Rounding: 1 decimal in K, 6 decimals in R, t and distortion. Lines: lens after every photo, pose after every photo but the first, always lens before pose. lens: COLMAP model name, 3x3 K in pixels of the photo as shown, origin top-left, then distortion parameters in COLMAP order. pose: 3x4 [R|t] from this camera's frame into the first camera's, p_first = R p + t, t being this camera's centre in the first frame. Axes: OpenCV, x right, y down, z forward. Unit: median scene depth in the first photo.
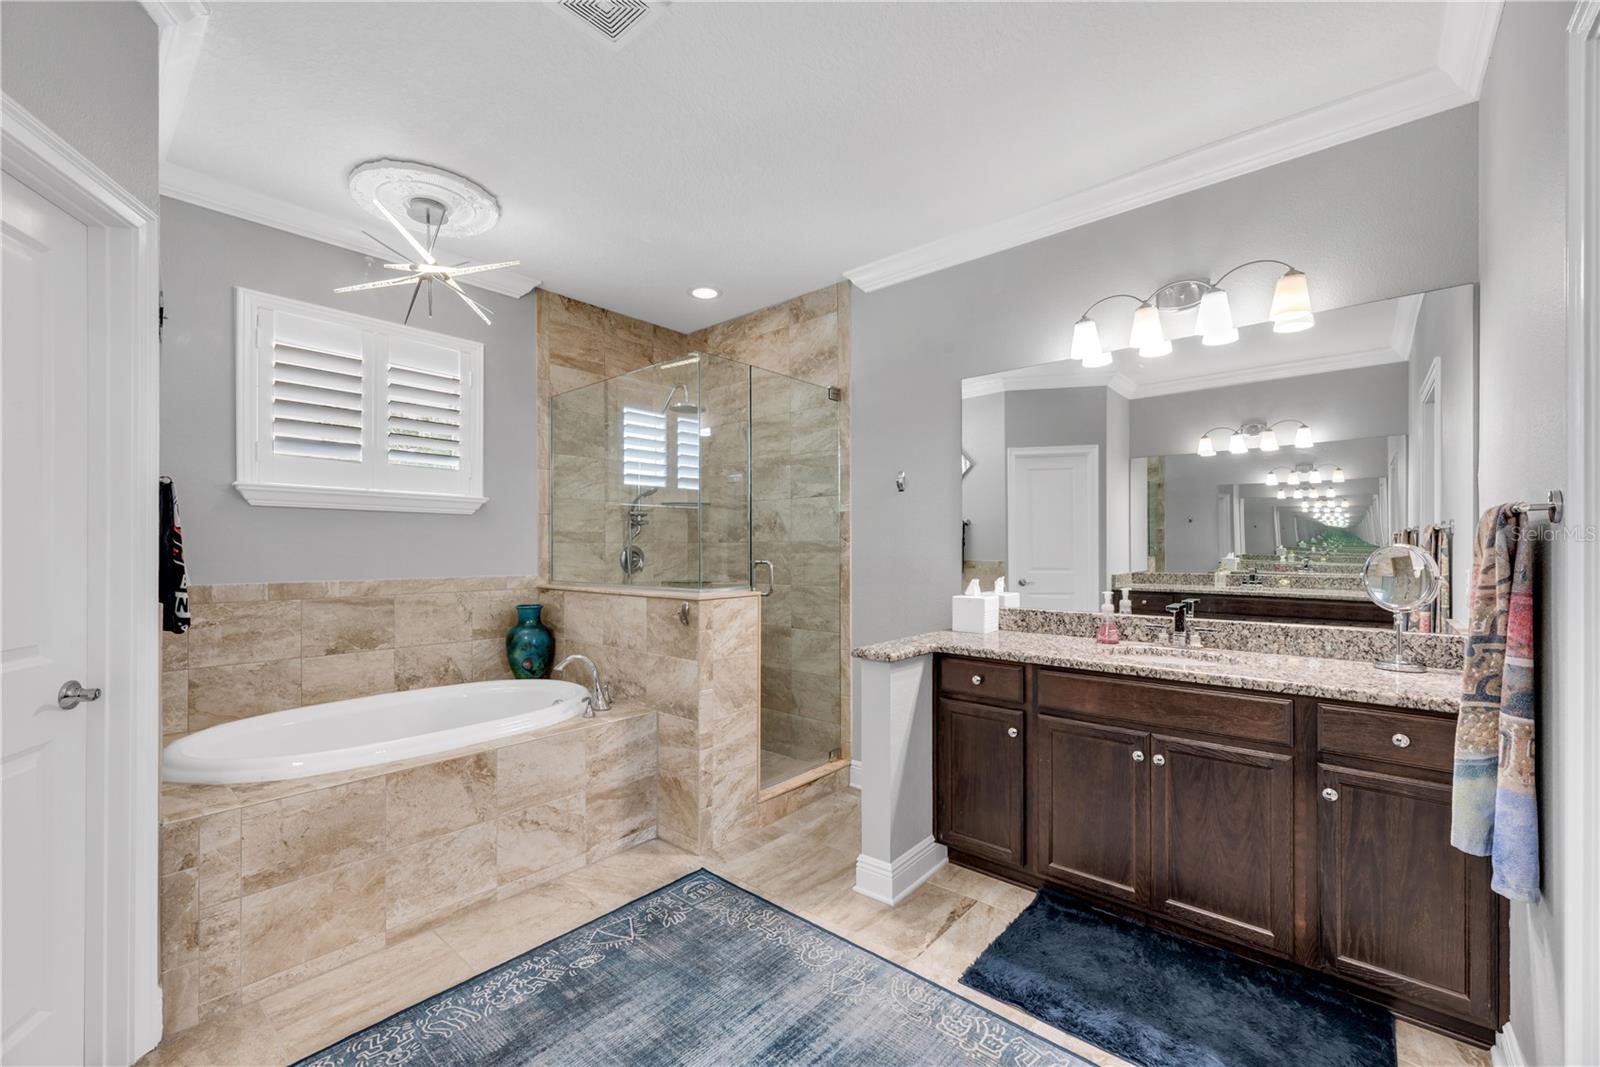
lens RADIAL K [[654.6, 0, 793.5], [0, 654.6, 544.5], [0, 0, 1]] dist [-0.003274, 0.000537]
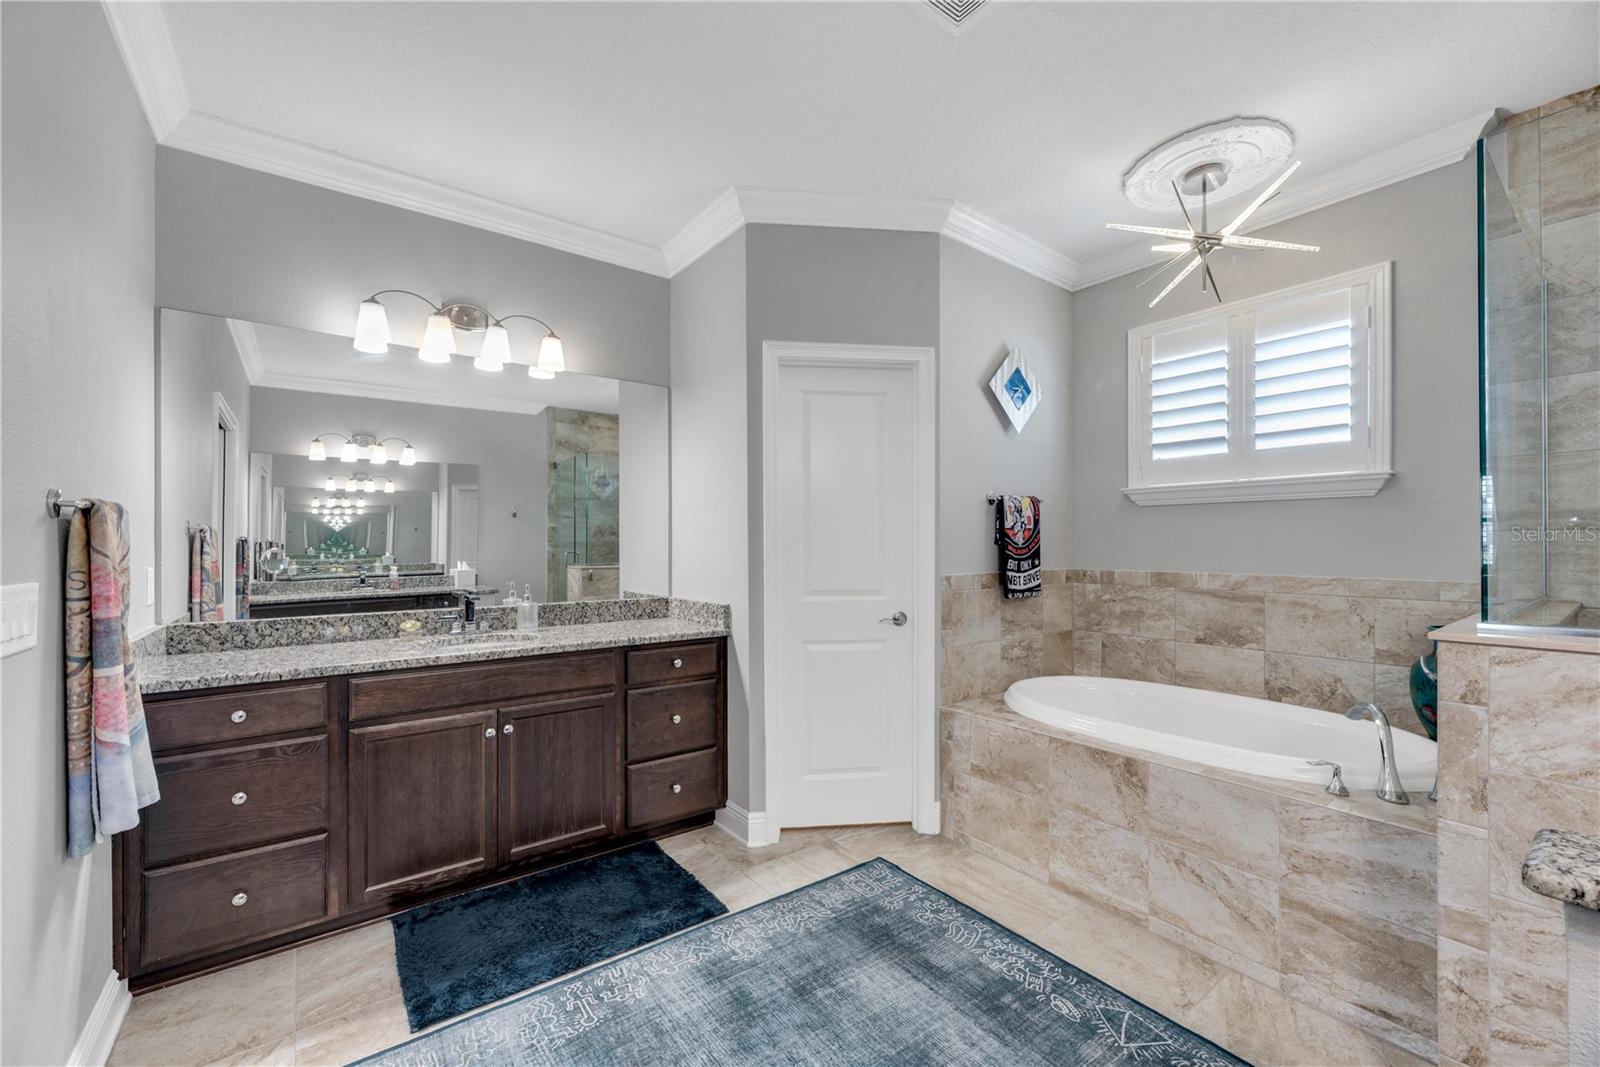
lens RADIAL K [[654.6, 0, 796.0], [0, 654.6, 539.5], [0, 0, 1]] dist [-0.003274, 0.000537]
pose [[-0.221842, -0.006083, -0.975064, 0.484215], [0.009505, 0.999920, -0.008401, 0.005950], [0.975036, -0.011132, -0.221767, 0.649958]]
